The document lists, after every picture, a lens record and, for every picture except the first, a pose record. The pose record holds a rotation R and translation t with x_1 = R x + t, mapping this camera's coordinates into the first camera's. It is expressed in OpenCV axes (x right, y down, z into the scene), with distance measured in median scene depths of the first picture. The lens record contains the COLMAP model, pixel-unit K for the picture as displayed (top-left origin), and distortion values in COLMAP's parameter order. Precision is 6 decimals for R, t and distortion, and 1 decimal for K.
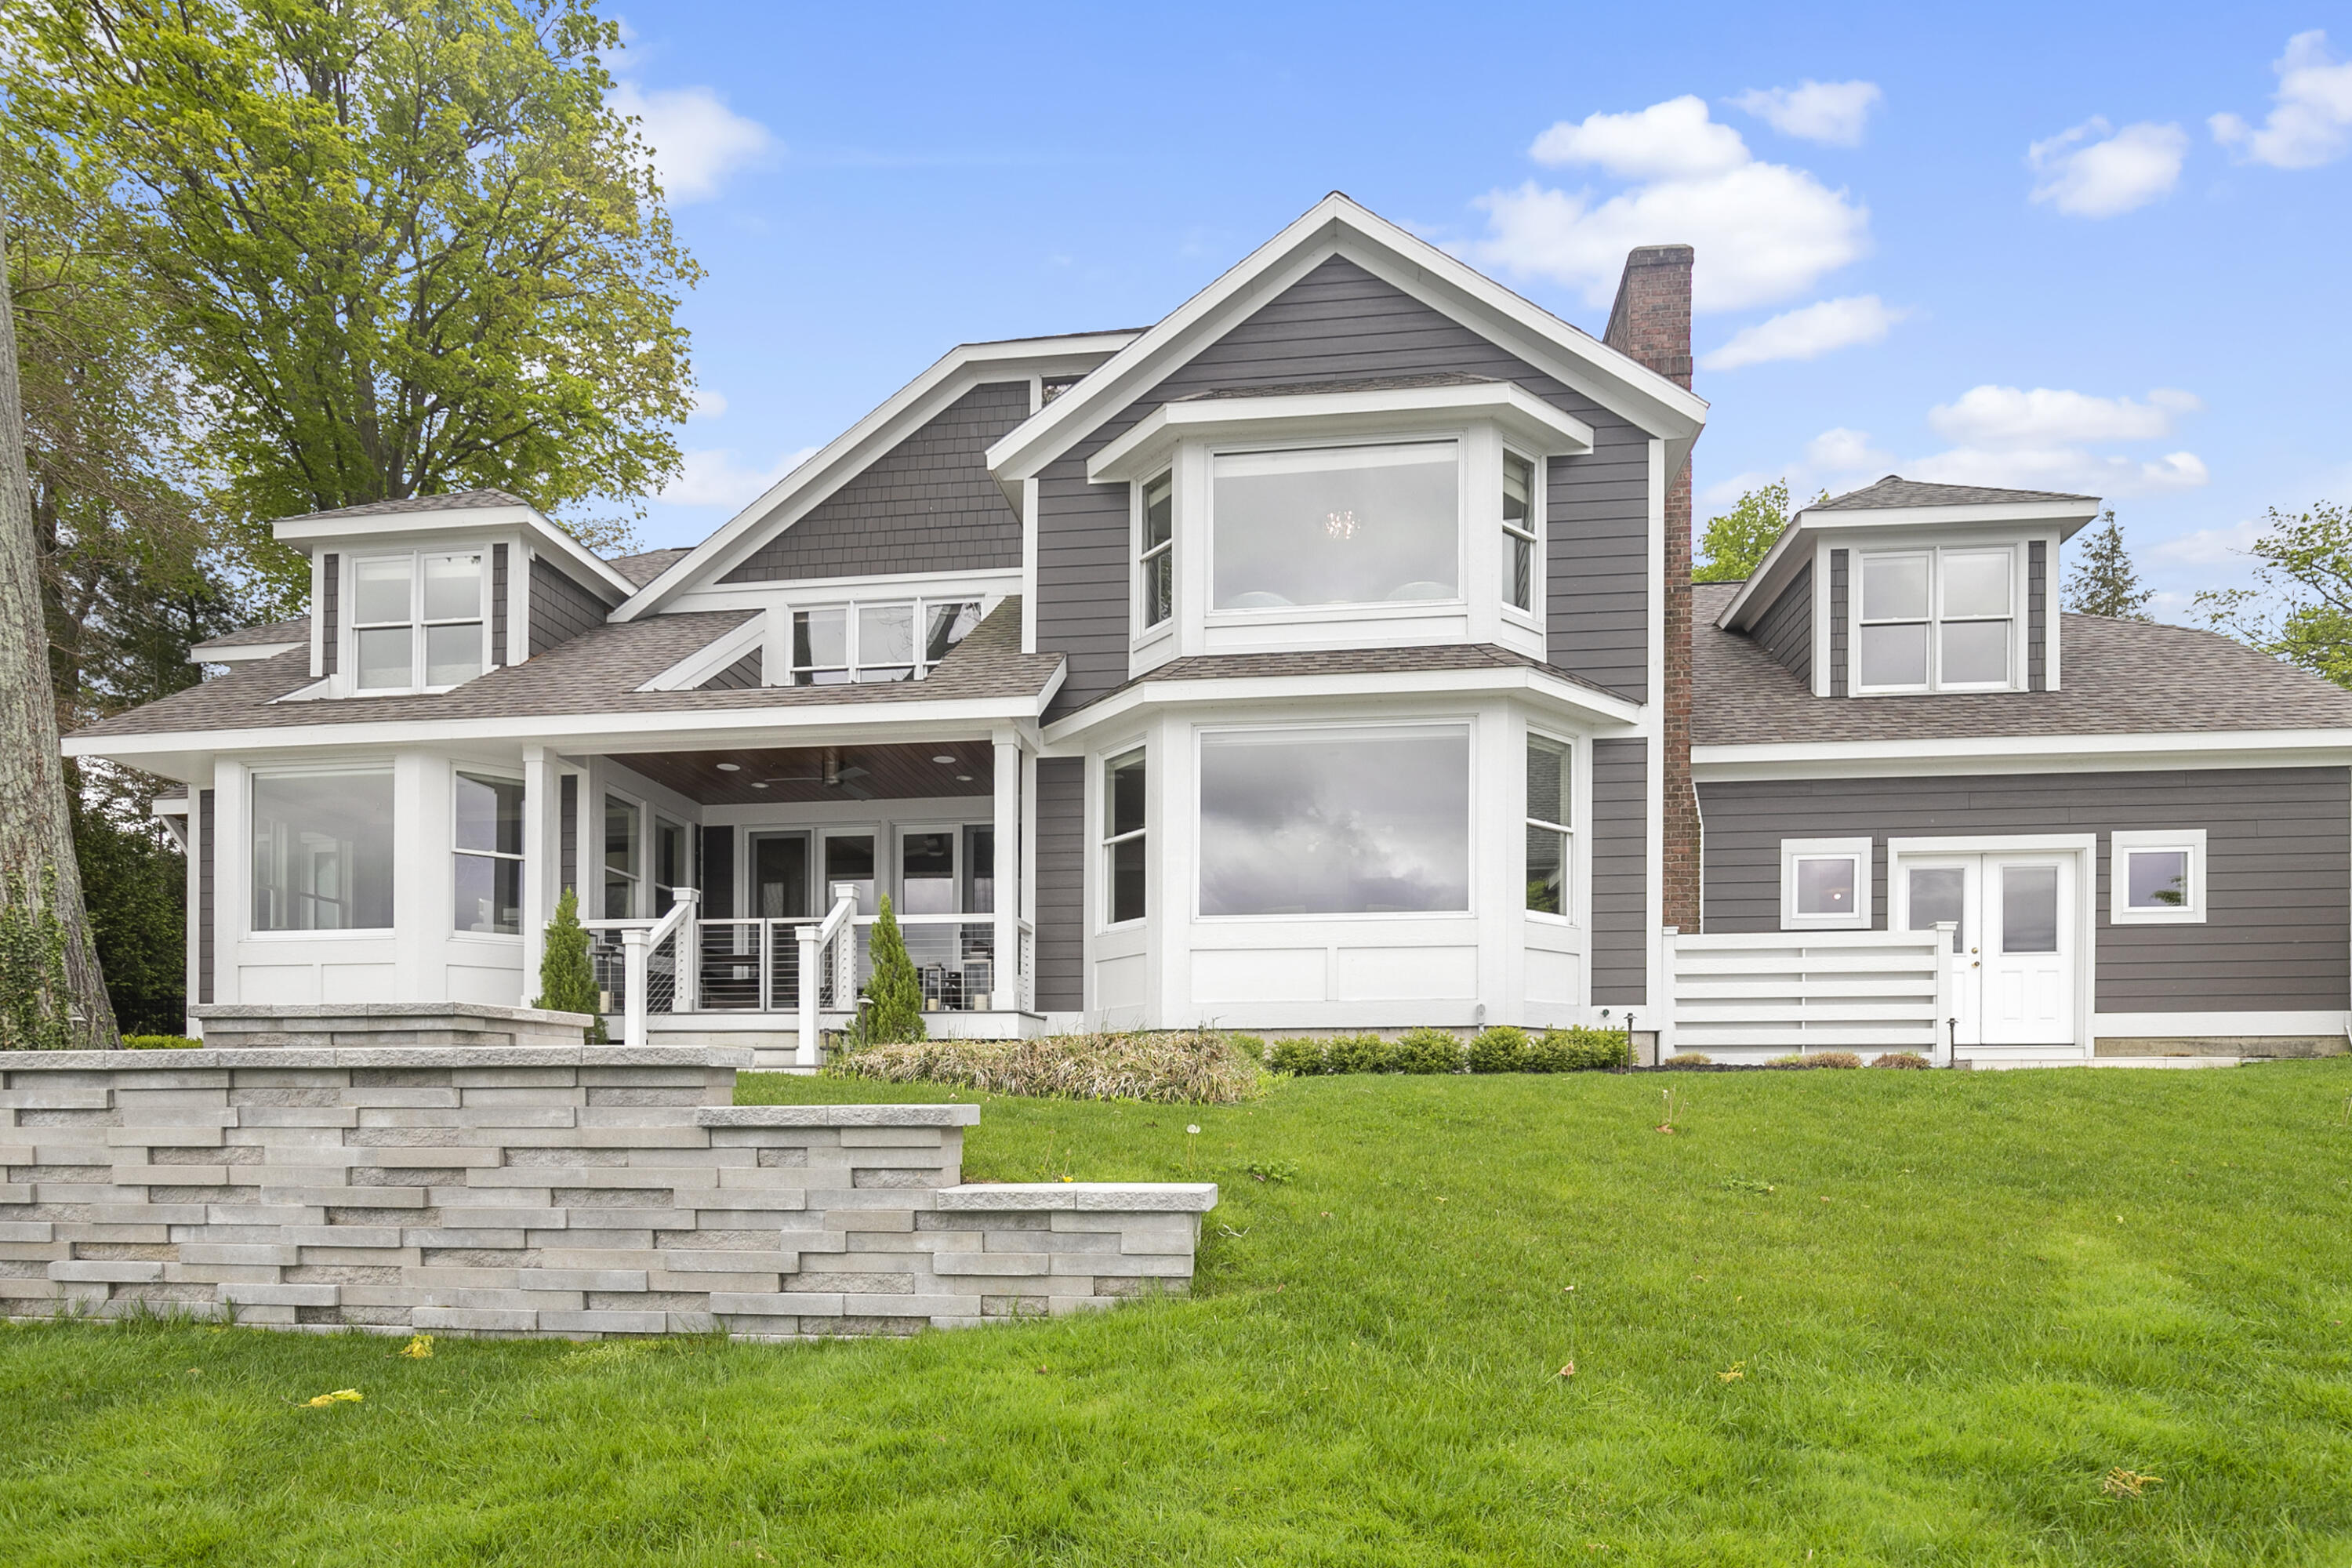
lens RADIAL K [[1355.2, 0, 1176.2], [0, 1355.2, 926.4], [0, 0, 1]] dist [-0.032985, 0.000146]
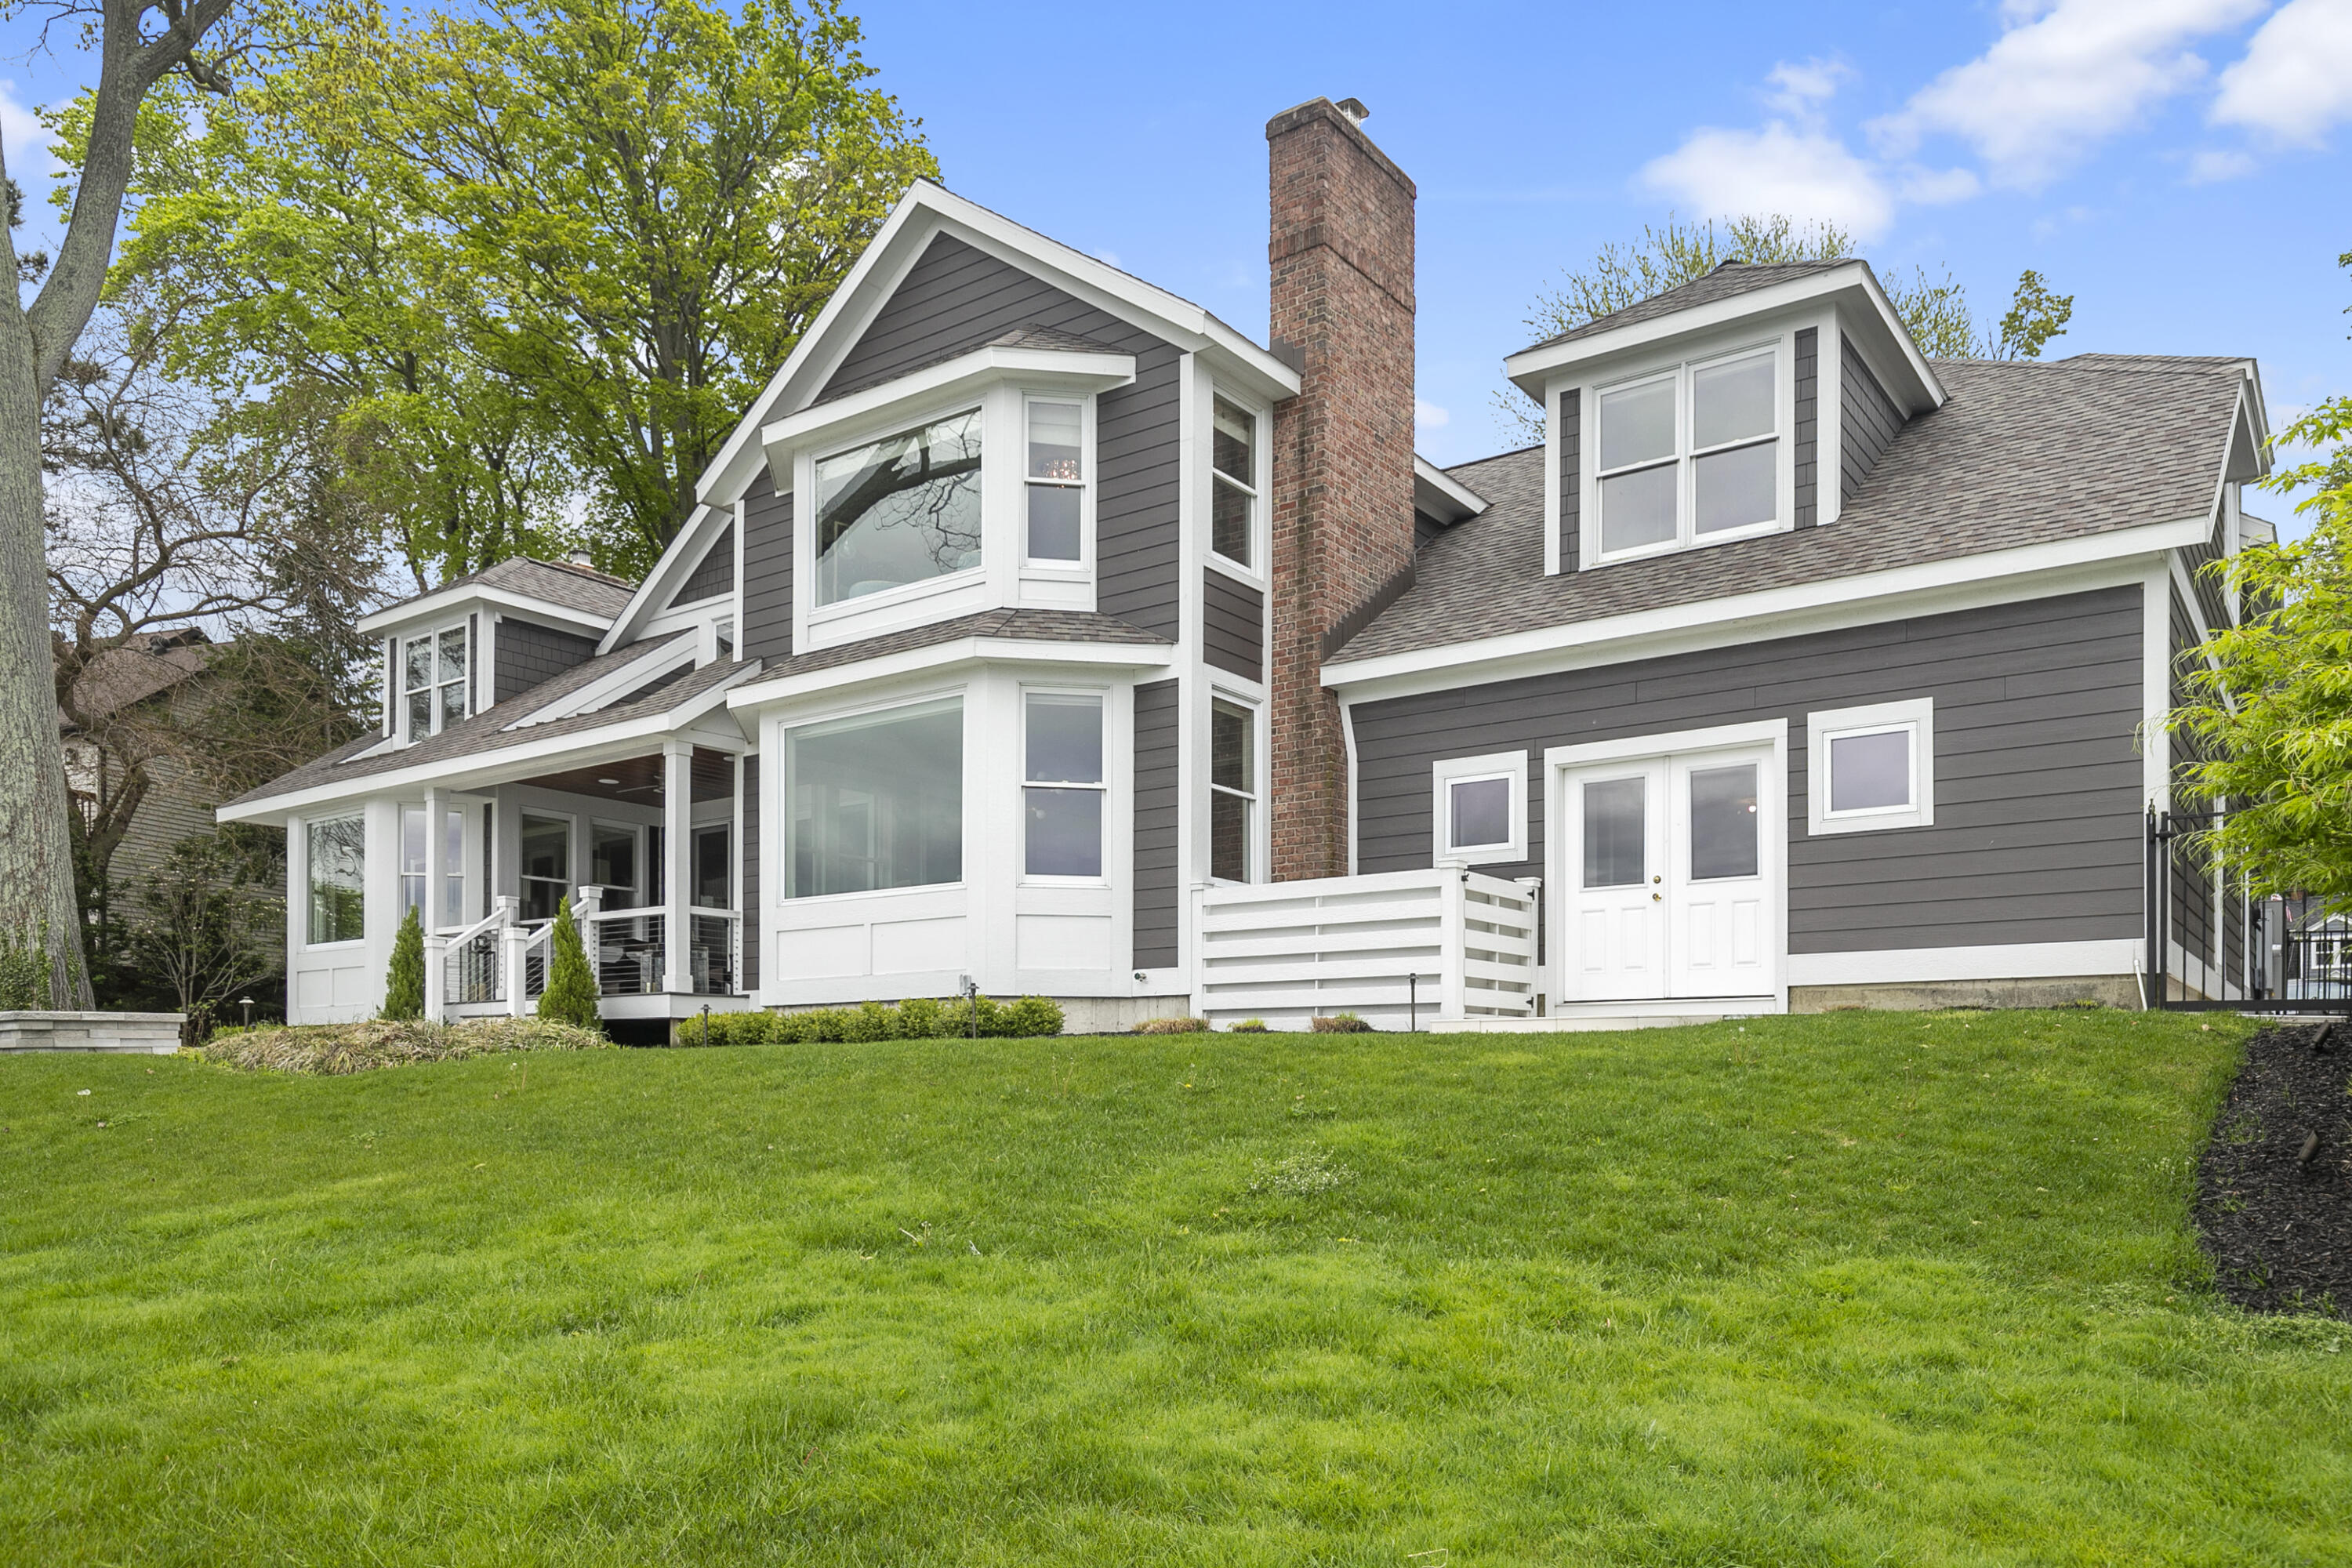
lens RADIAL K [[1654.2, 0, 1176.0], [0, 1654.2, 784.0], [0, 0, 1]] dist [-0.035155, -0.000152]
pose [[0.868017, -0.087260, -0.488808, 0.844073], [0.072676, 0.996162, -0.048775, -0.011471], [0.491188, 0.006813, 0.871027, 0.007075]]
